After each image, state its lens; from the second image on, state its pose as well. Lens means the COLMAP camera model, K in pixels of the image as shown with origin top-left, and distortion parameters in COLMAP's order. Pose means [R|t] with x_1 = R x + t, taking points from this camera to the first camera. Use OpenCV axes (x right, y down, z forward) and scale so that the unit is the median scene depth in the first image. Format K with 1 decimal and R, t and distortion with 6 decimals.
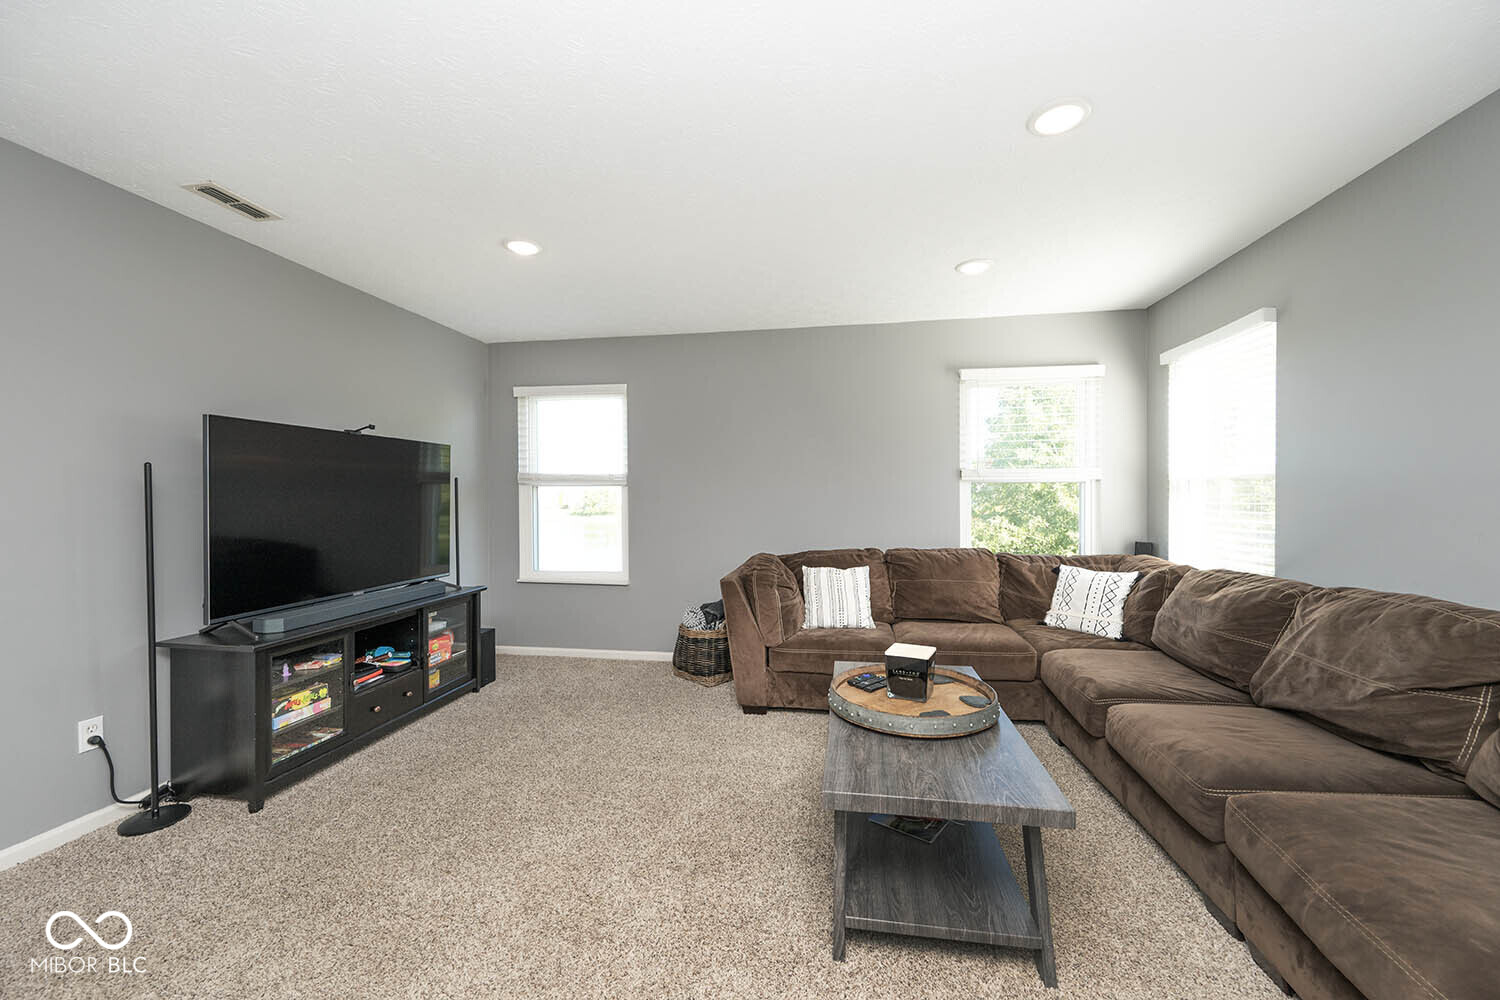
lens RADIAL K [[581.4, 0, 752.6], [0, 581.4, 501.8], [0, 0, 1]] dist [-0.008081, 0.000051]
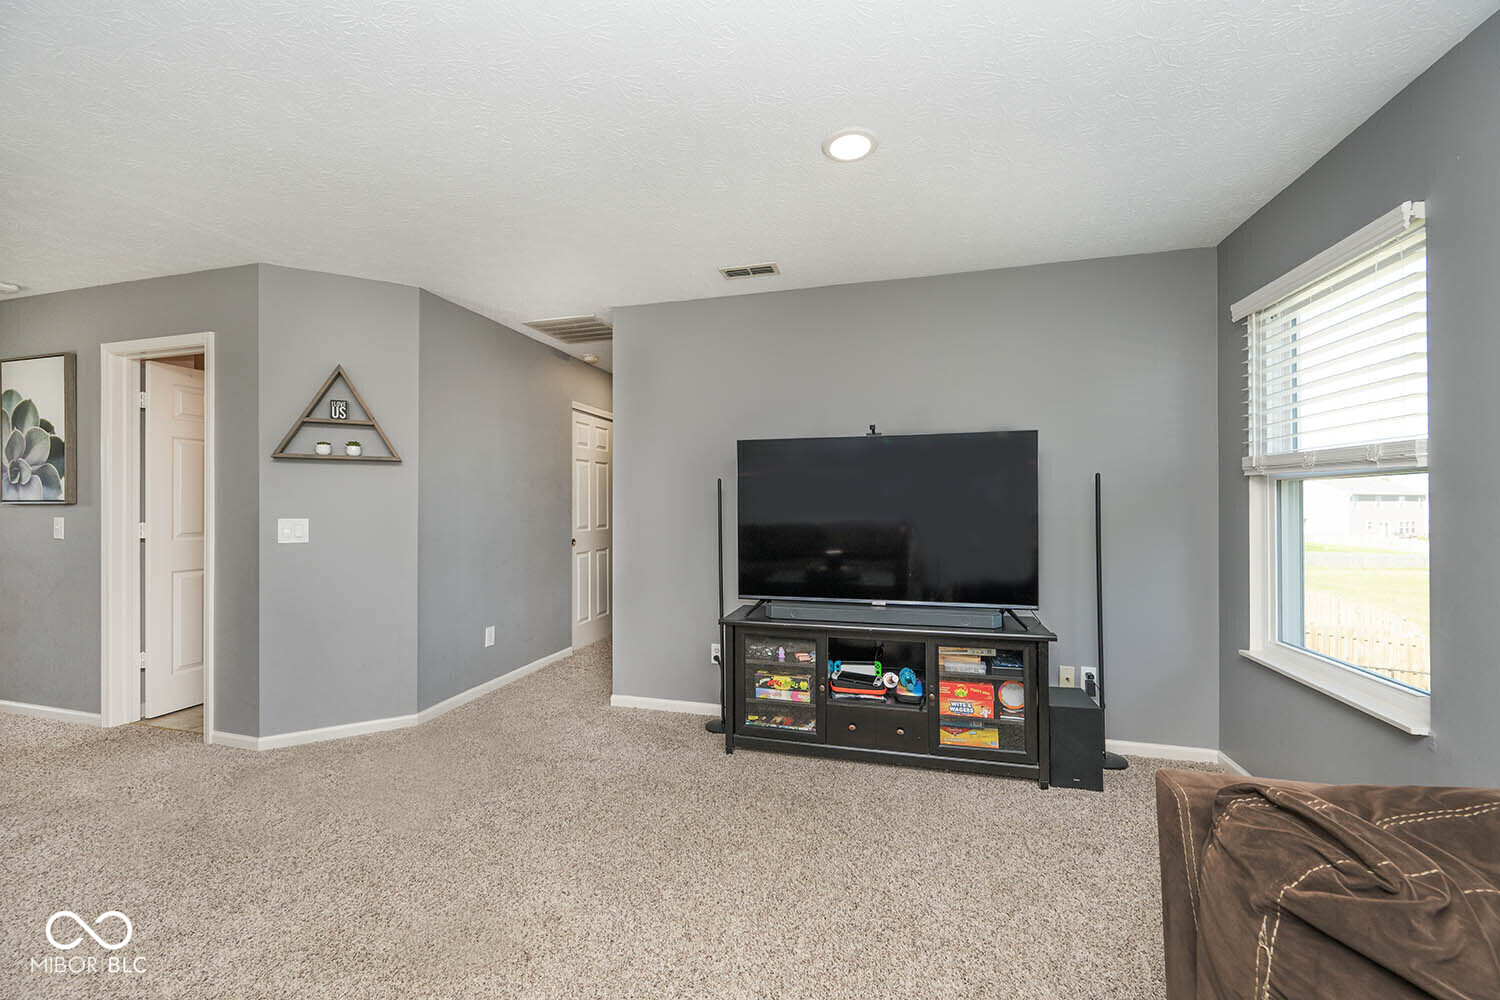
lens RADIAL K [[581.4, 0, 749.6], [0, 581.4, 492.5], [0, 0, 1]] dist [-0.008081, 0.000051]
pose [[-0.100730, -0.010352, -0.994860, 0.342359], [-0.008861, 0.999916, -0.009507, -0.014353], [0.994874, 0.007858, -0.100813, 1.025175]]
